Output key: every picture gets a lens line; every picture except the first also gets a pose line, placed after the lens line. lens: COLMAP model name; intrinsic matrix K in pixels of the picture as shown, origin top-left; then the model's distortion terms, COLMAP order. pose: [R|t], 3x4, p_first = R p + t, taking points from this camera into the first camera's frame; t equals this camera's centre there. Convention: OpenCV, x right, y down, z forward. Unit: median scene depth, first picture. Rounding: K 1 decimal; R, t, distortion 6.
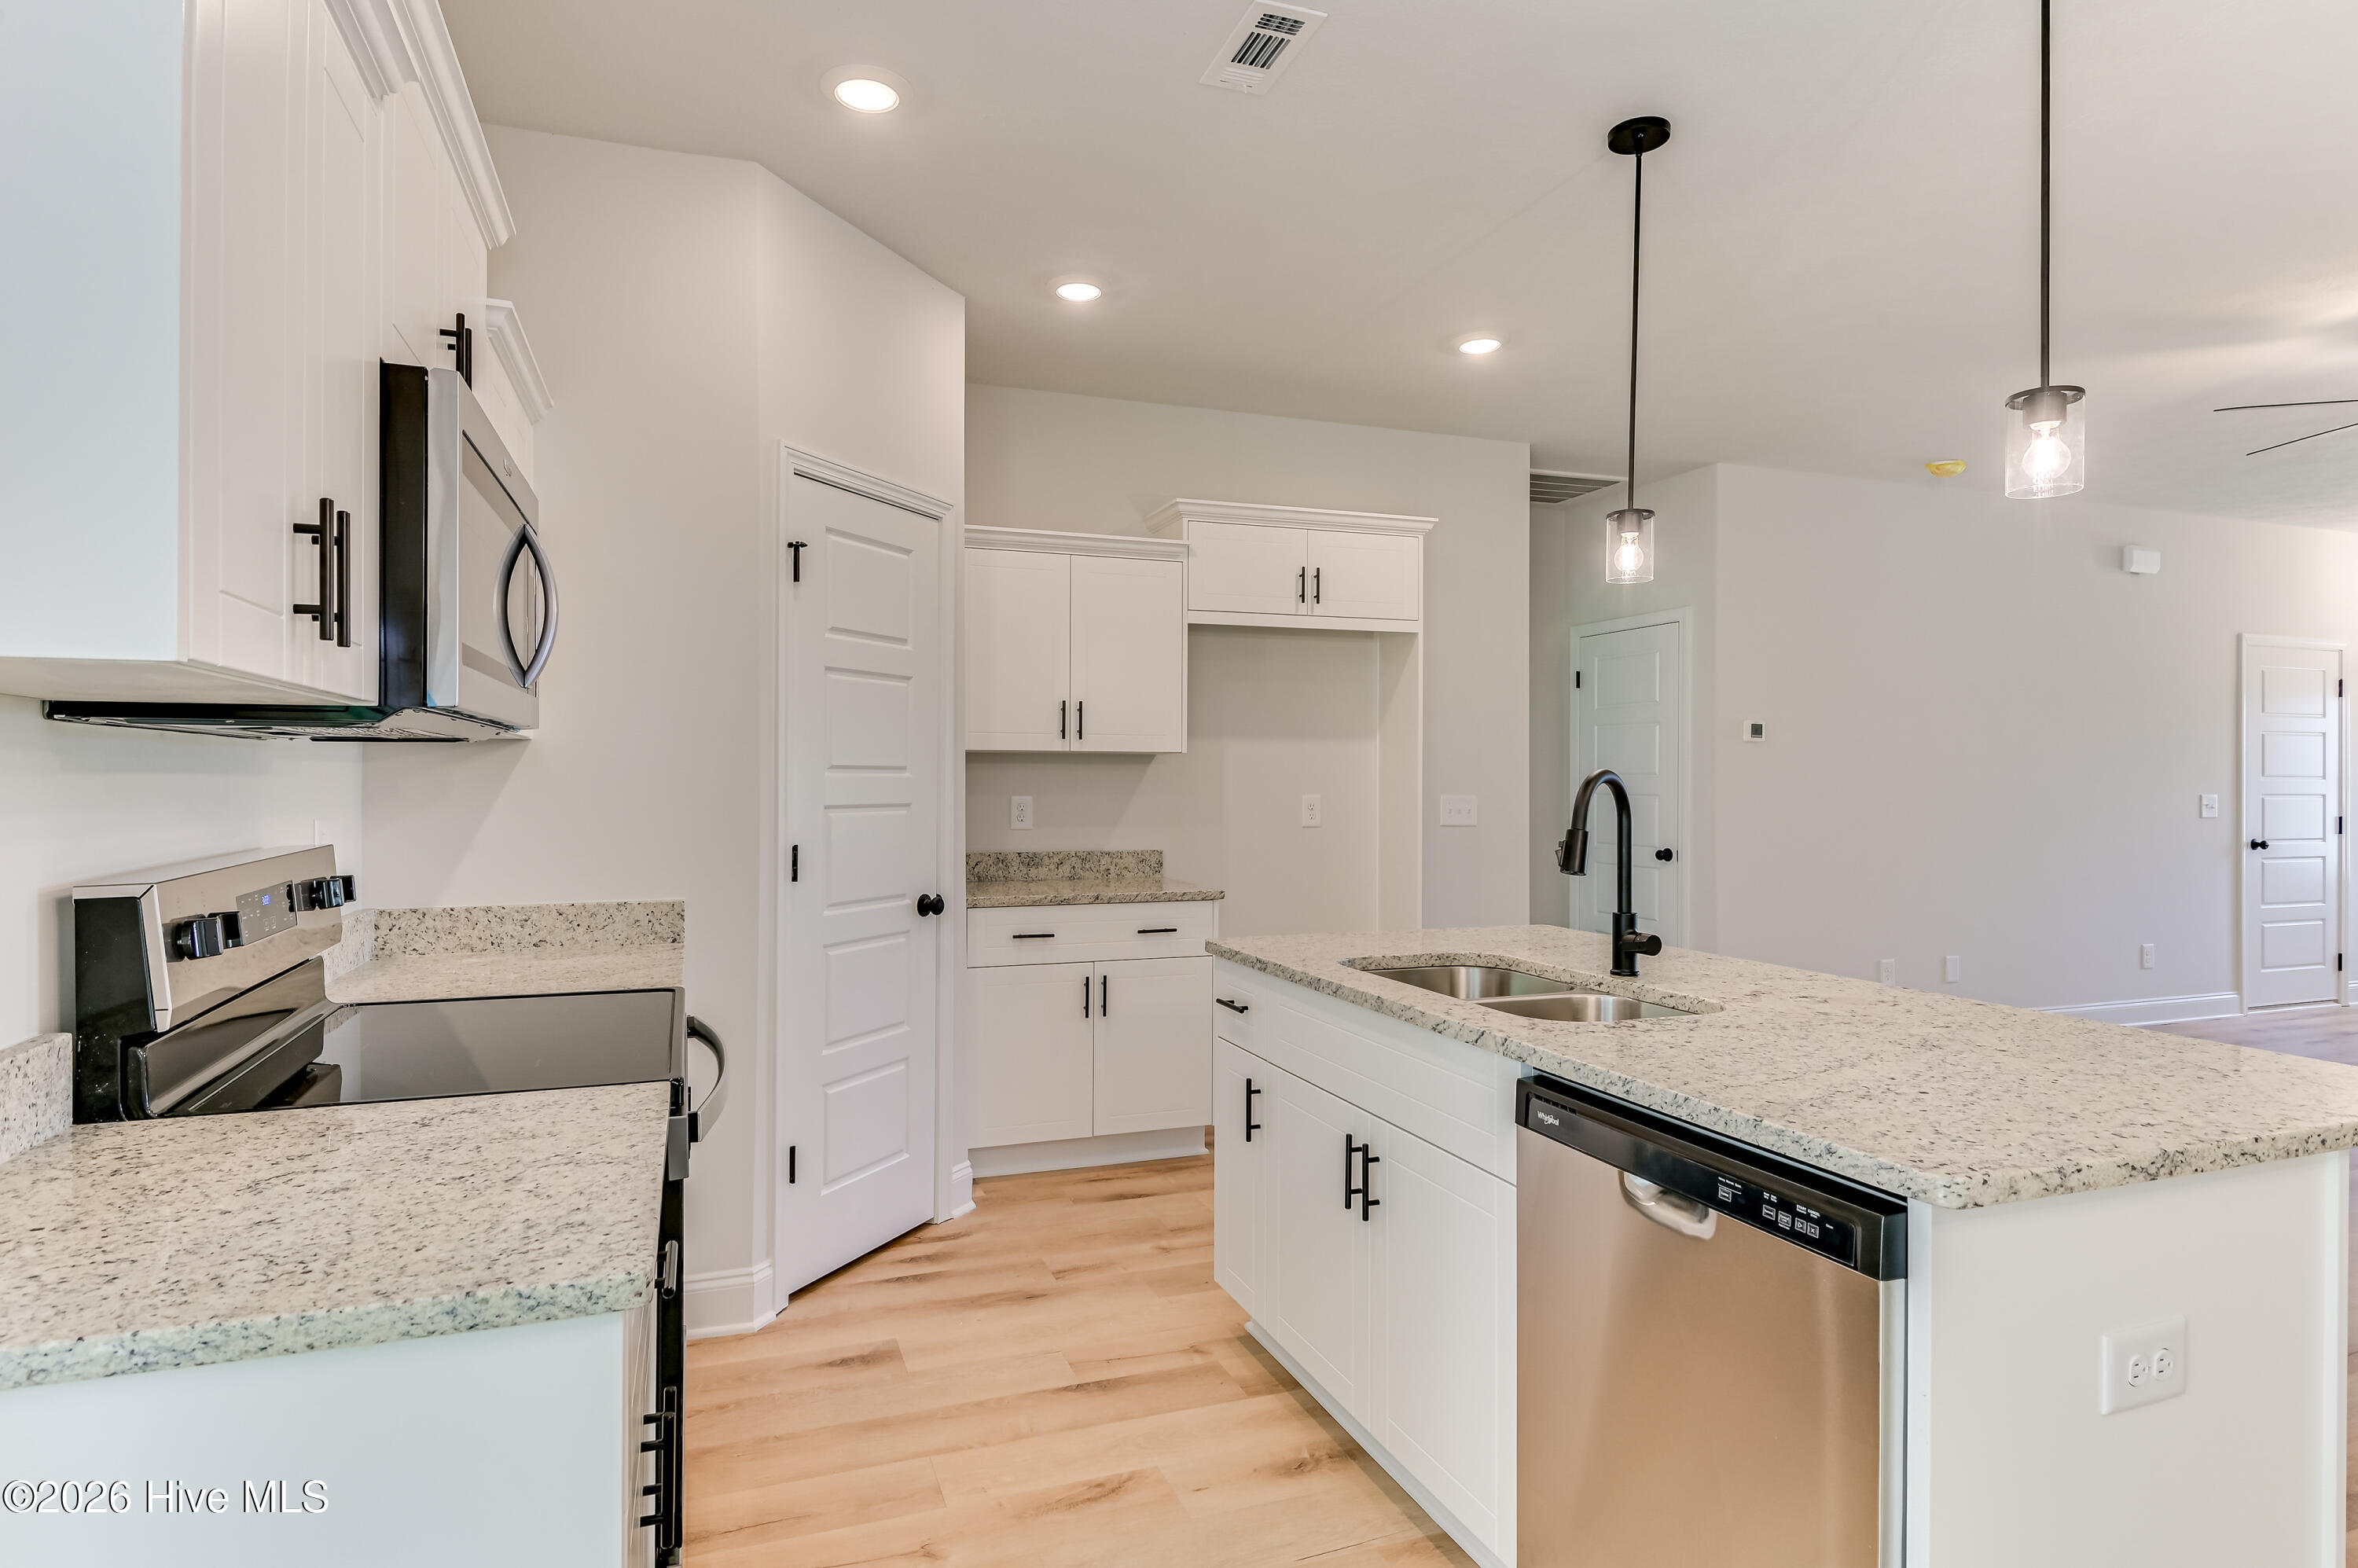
lens RADIAL K [[1250.0, 0, 1133.5], [0, 1250.0, 778.0], [0, 0, 1]] dist [0.019041, -0.018221]
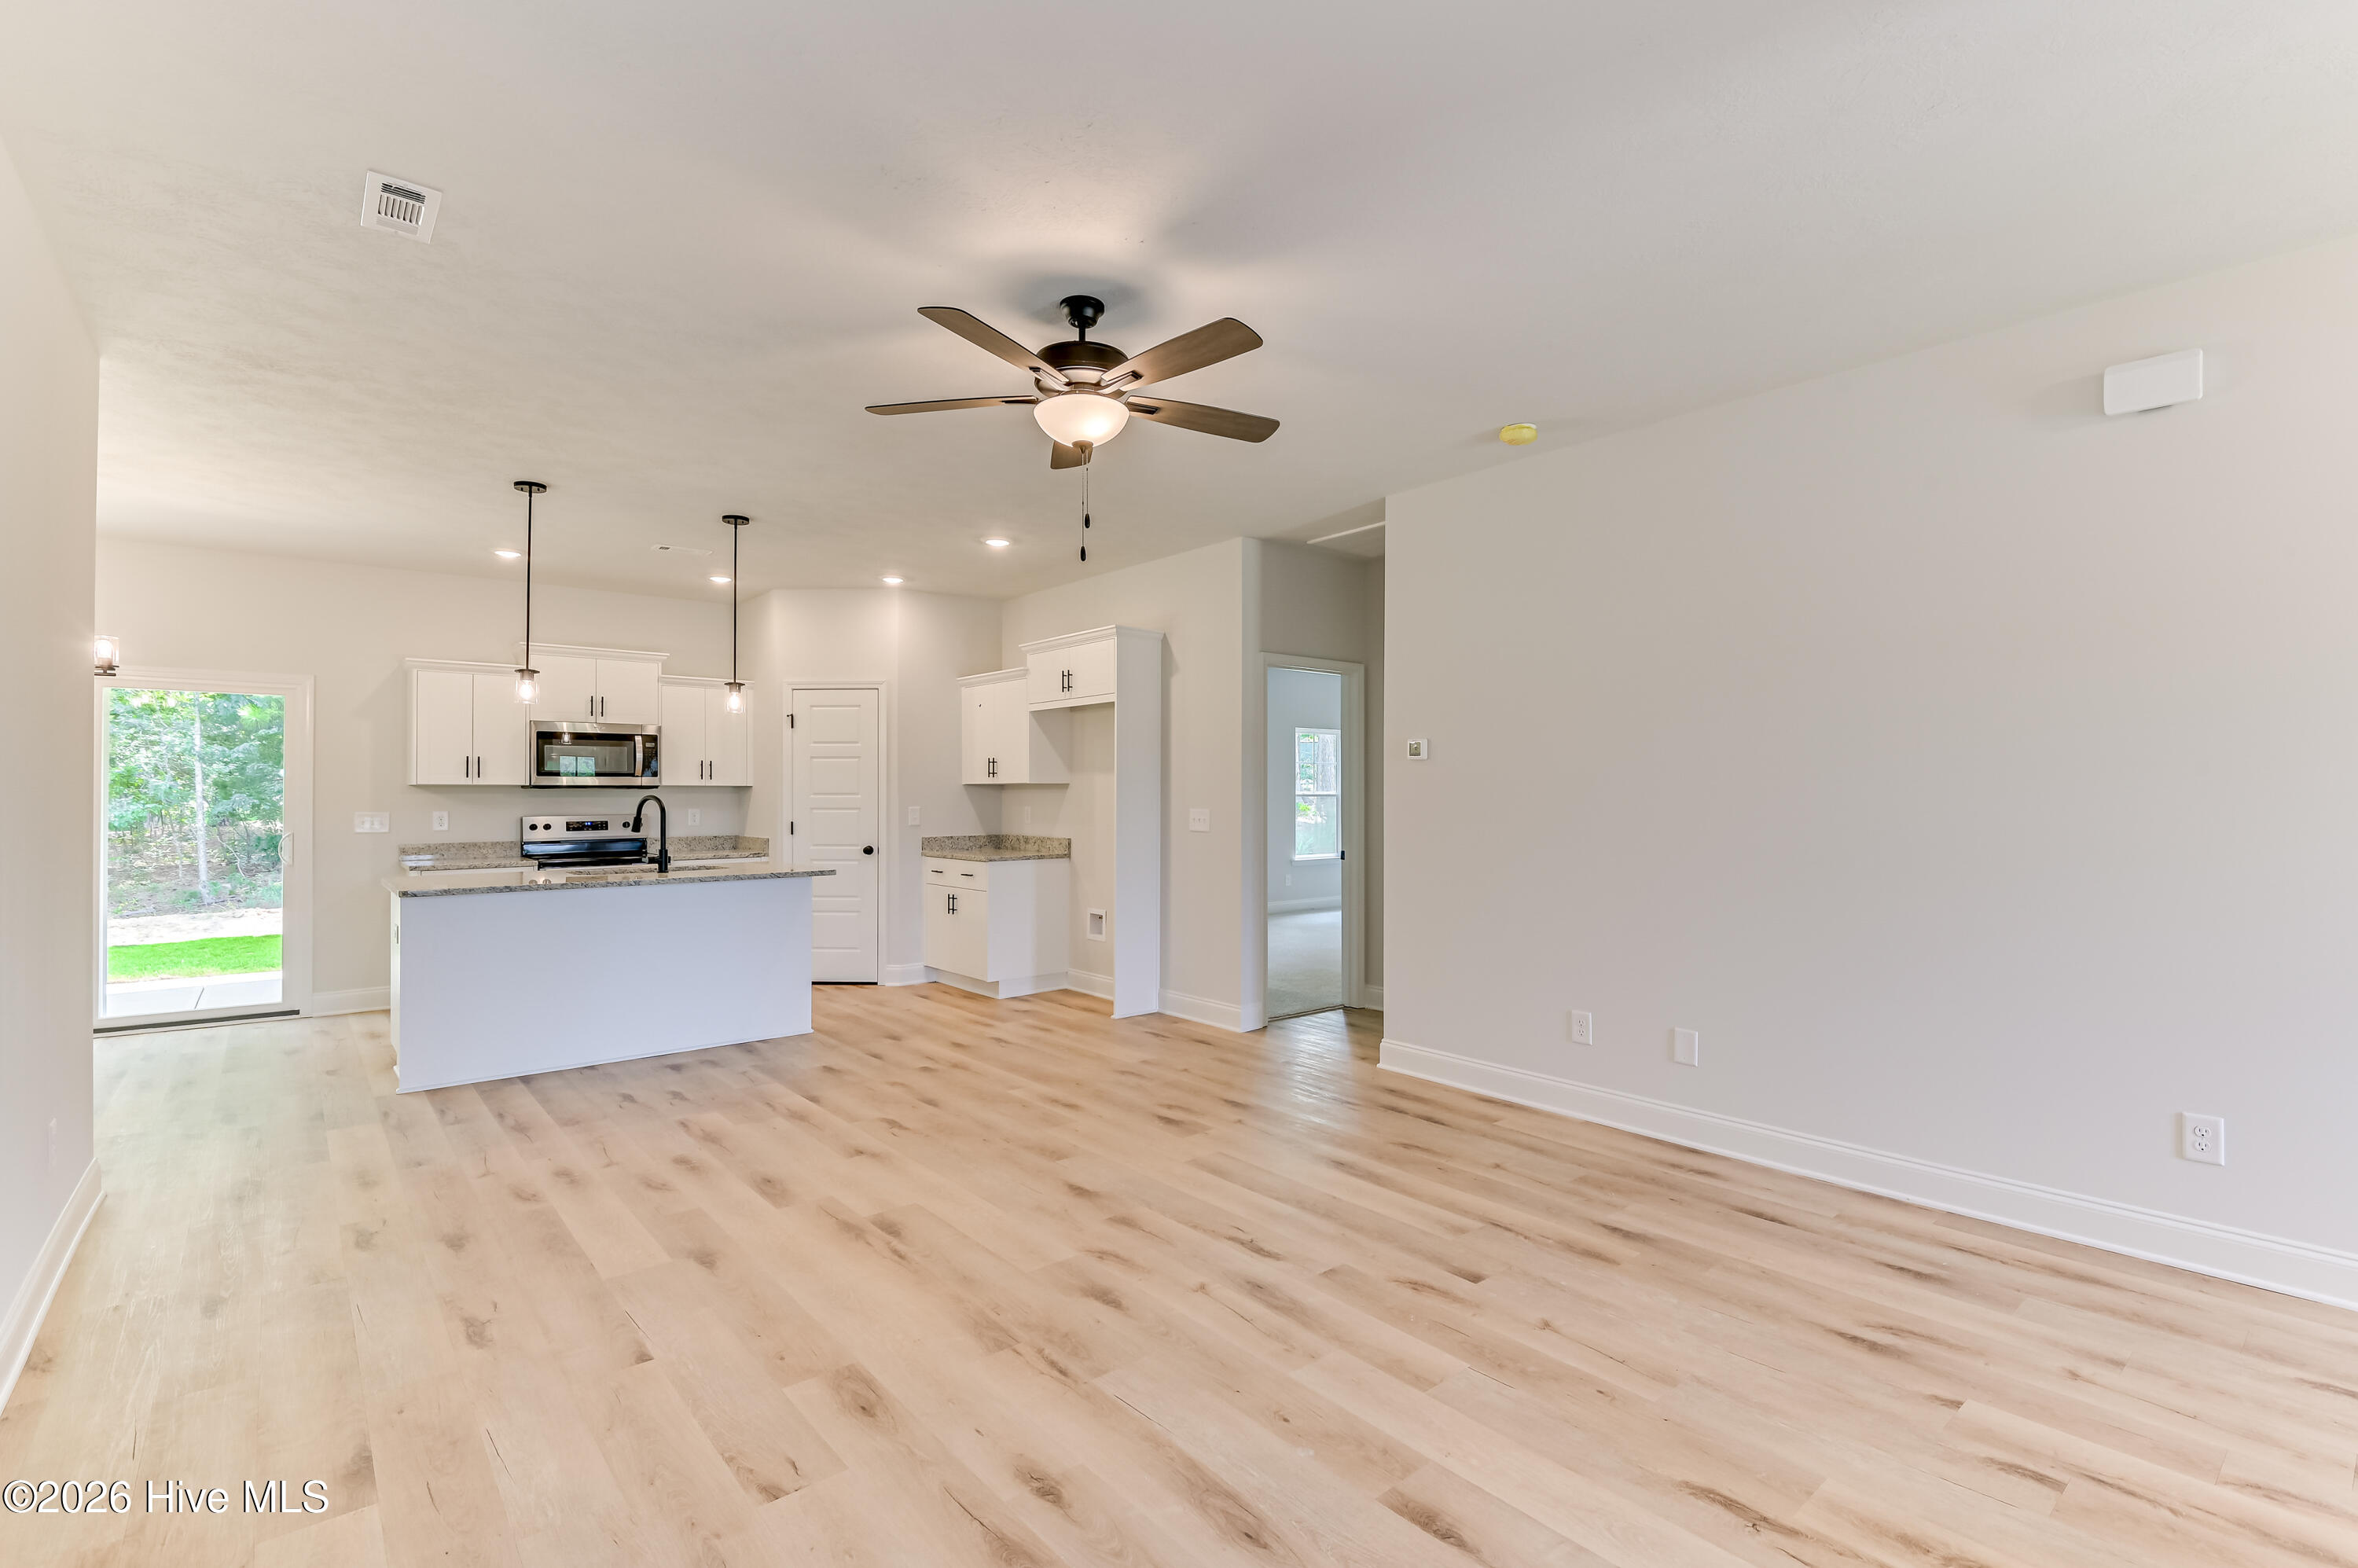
lens RADIAL K [[1070.3, 0, 1192.7], [0, 1070.3, 781.8], [0, 0, 1]] dist [0.015521, -0.013951]
pose [[0.358721, -0.013930, -0.933341, 2.623298], [0.003563, 0.999902, -0.013554, -0.000004], [0.933438, 0.001537, 0.358735, 1.108816]]
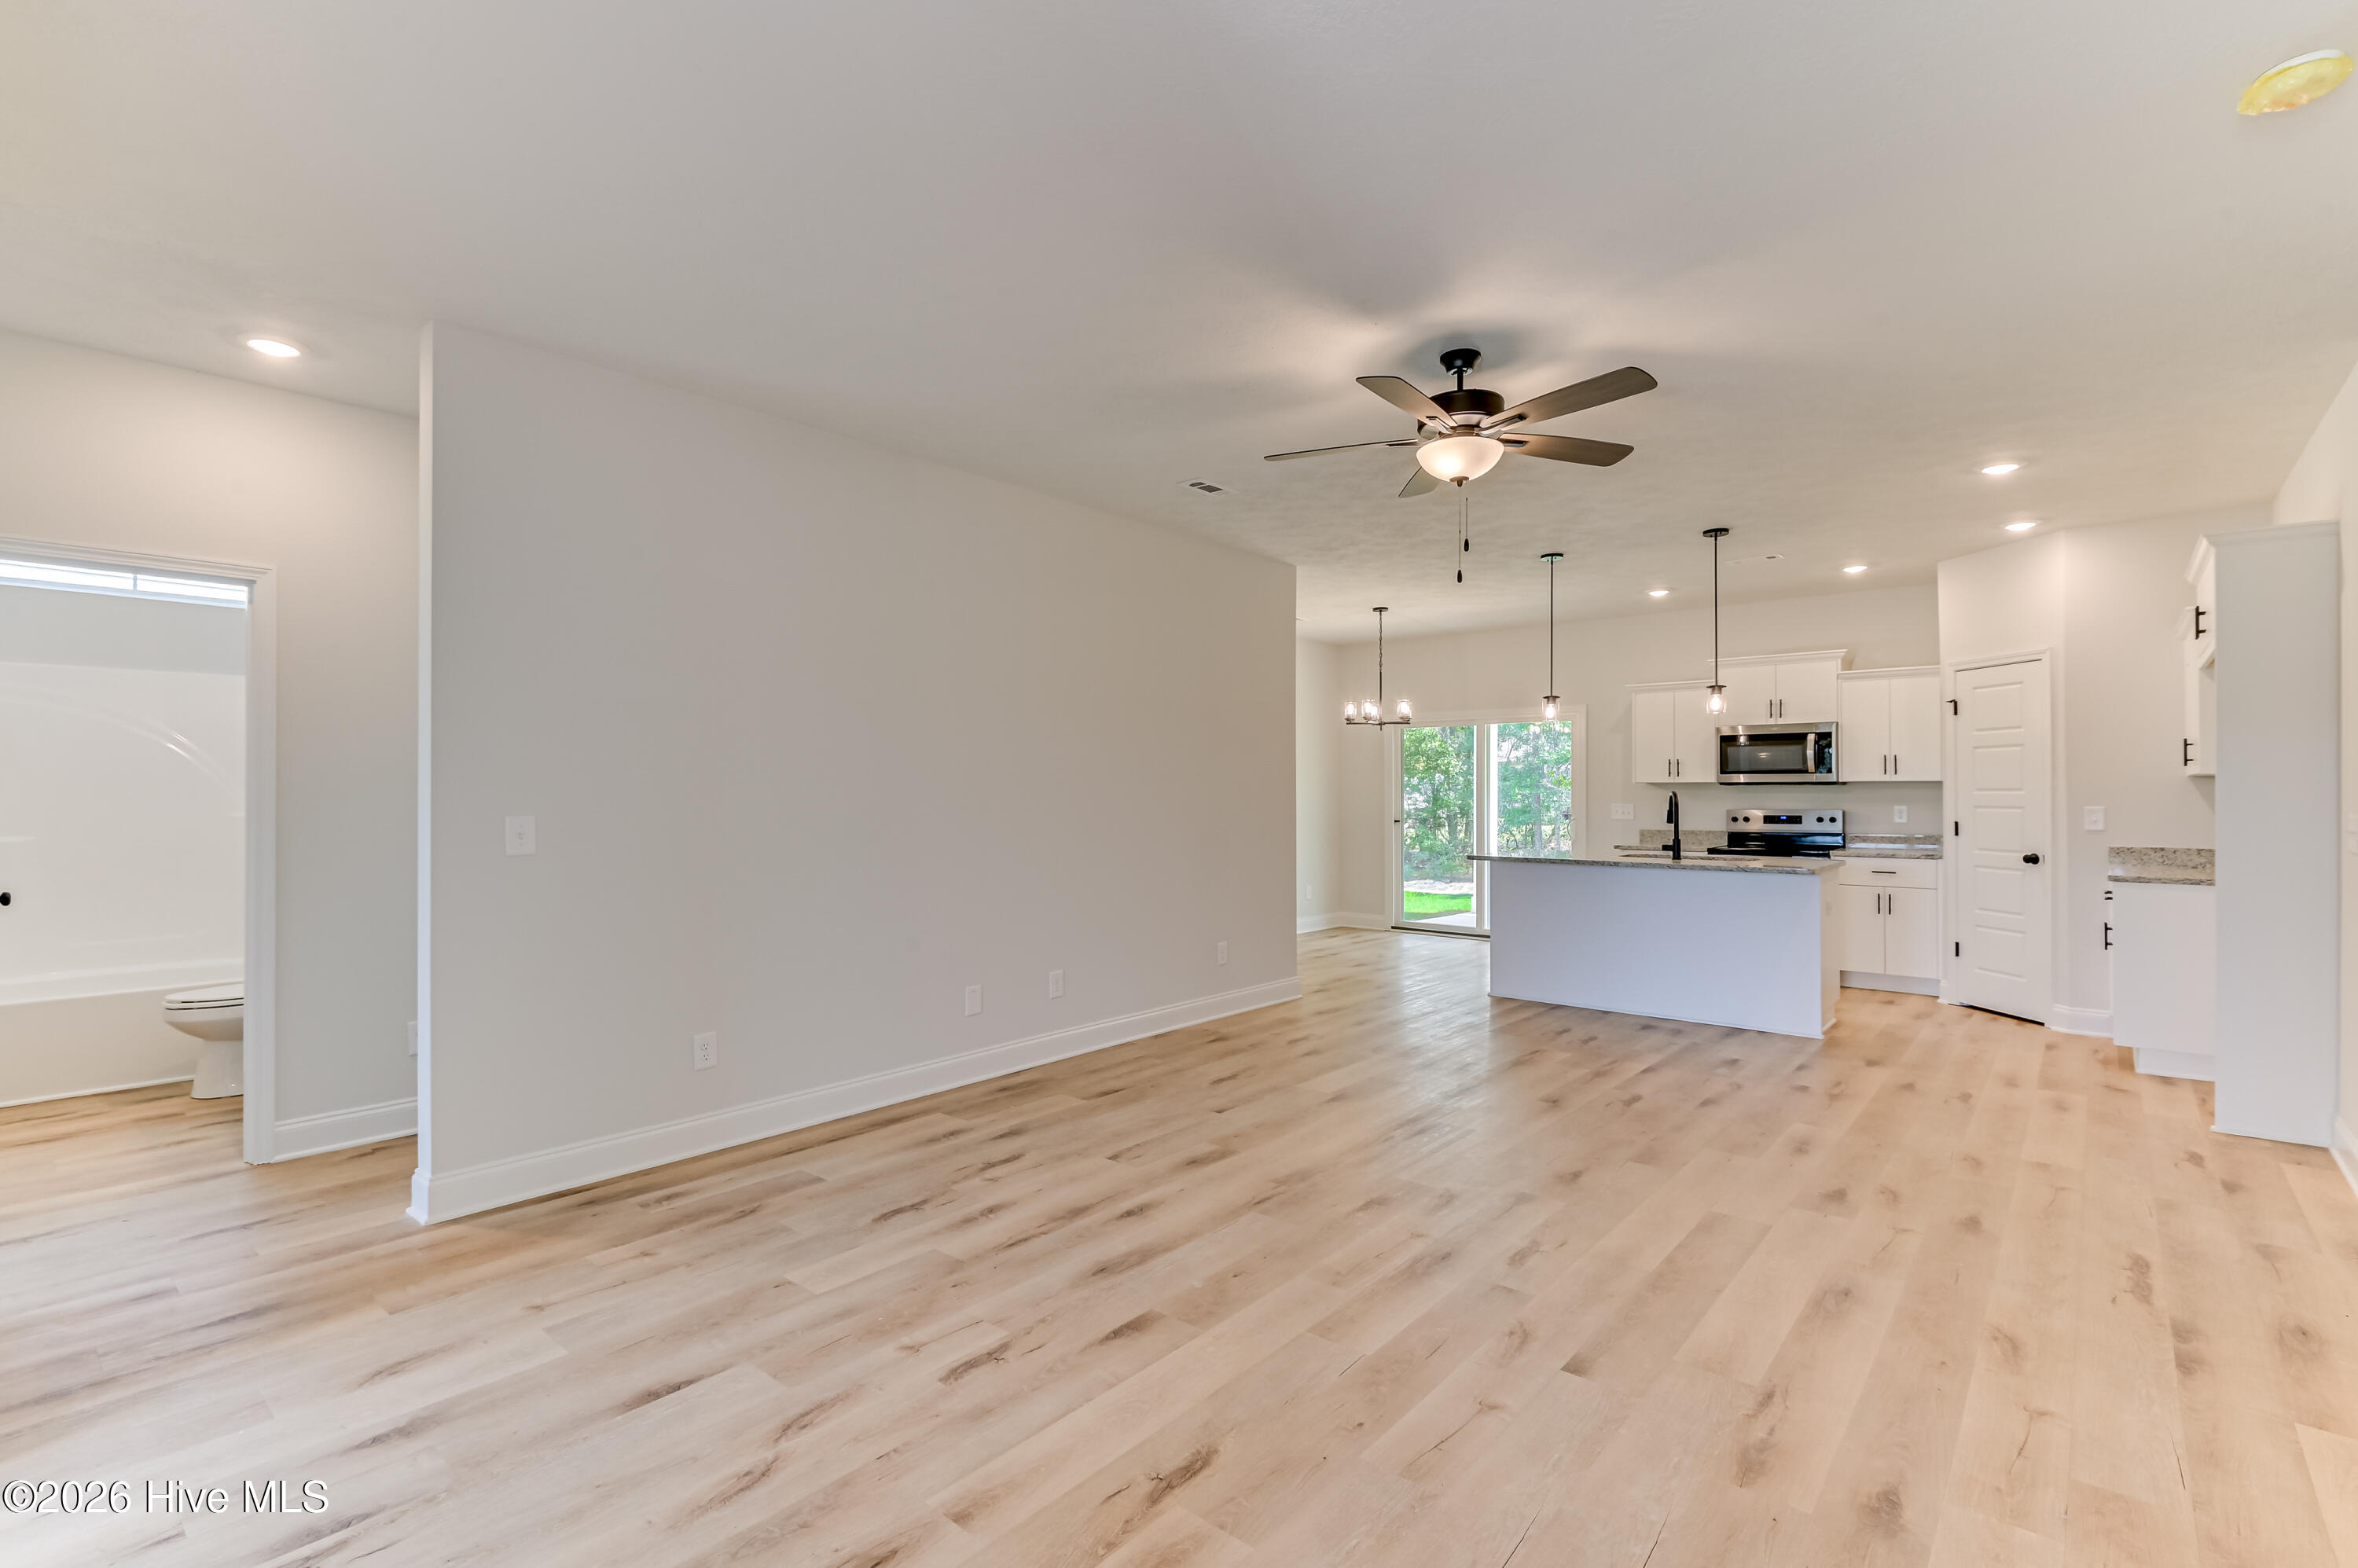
lens RADIAL K [[1070.3, 0, 1159.1], [0, 1070.3, 776.8], [0, 0, 1]] dist [0.015521, -0.013951]
pose [[-0.870248, -0.009232, -0.492527, 2.464249], [-0.001704, 0.999875, -0.015731, 0.002215], [0.492610, -0.012851, -0.870155, 2.367020]]
